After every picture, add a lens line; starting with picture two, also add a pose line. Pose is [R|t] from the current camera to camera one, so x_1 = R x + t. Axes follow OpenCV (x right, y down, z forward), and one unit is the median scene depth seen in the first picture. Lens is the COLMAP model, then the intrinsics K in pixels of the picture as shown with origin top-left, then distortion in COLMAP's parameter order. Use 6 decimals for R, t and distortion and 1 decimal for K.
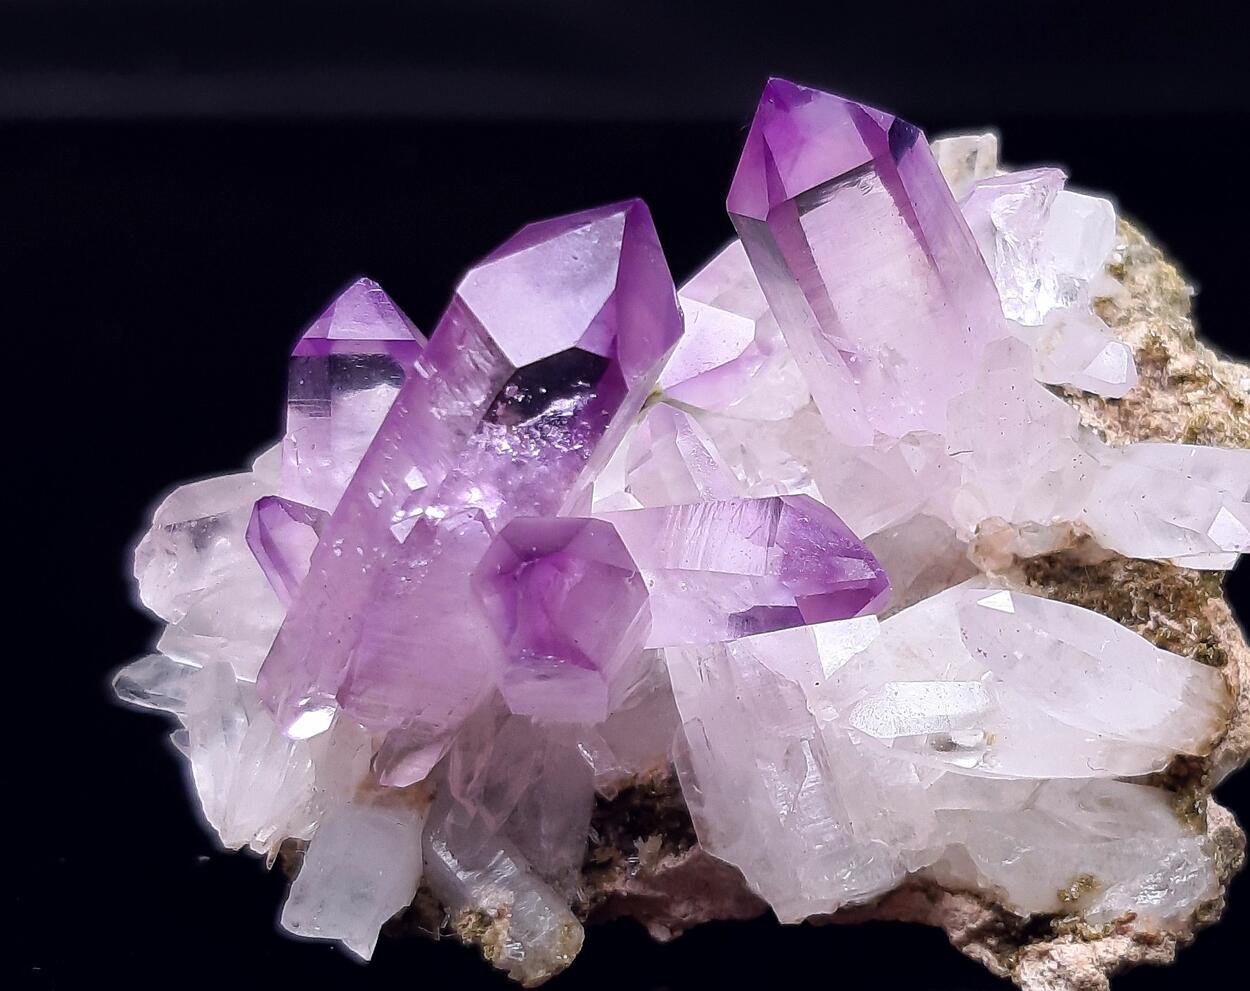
lens RADIAL K [[1183.9, 0, 620.0], [0, 1183.9, 502.9], [0, 0, 1]] dist [0.018204, 0.000000]
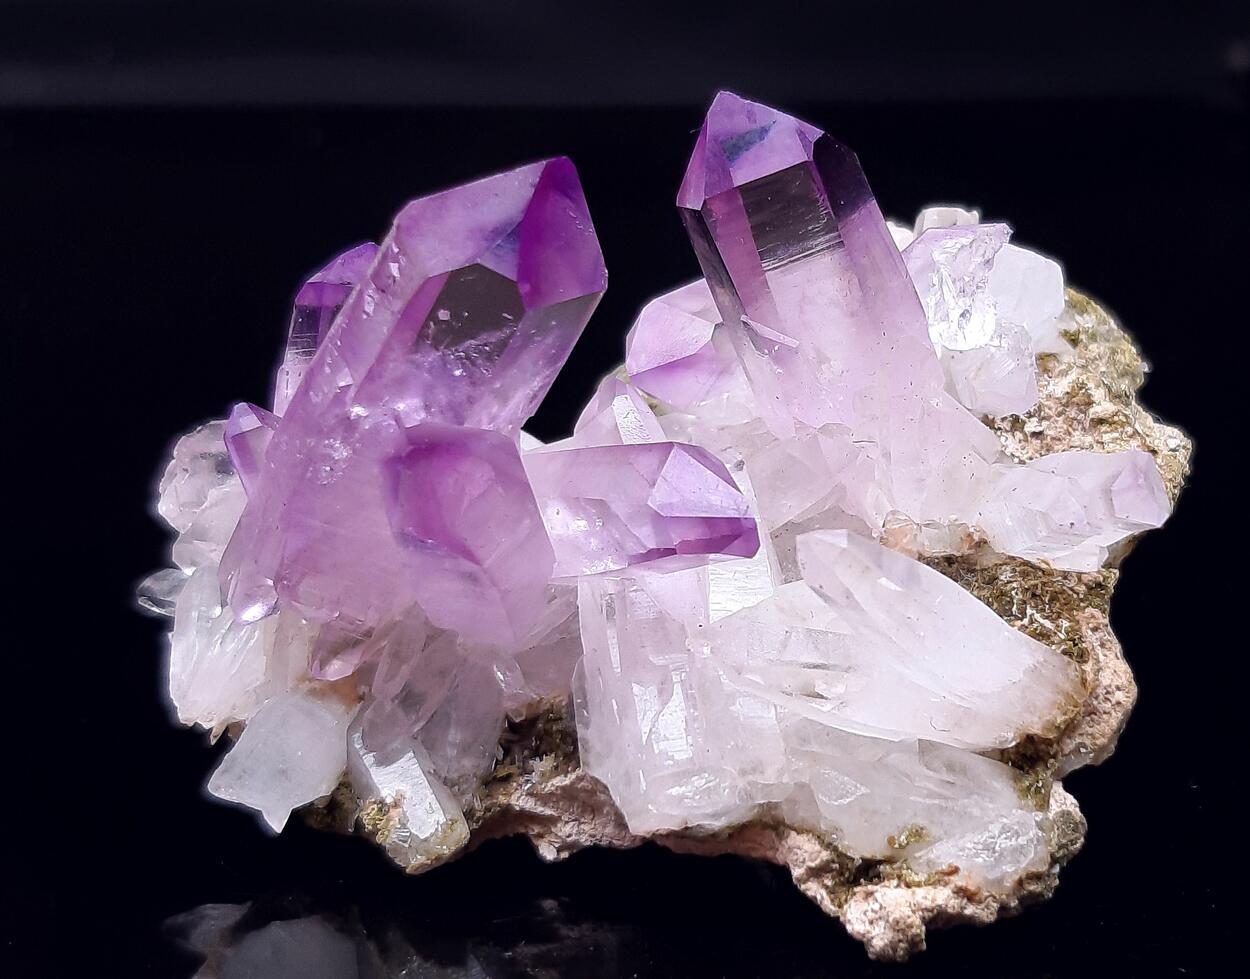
lens RADIAL K [[1060.6, 0, 630.4], [0, 1060.6, 487.7], [0, 0, 1]] dist [0.009794, 0.002777]
pose [[0.990284, 0.118094, -0.073424, 0.147997], [-0.123651, 0.989380, -0.076408, 0.101205], [0.063621, 0.084745, 0.994369, 0.006552]]
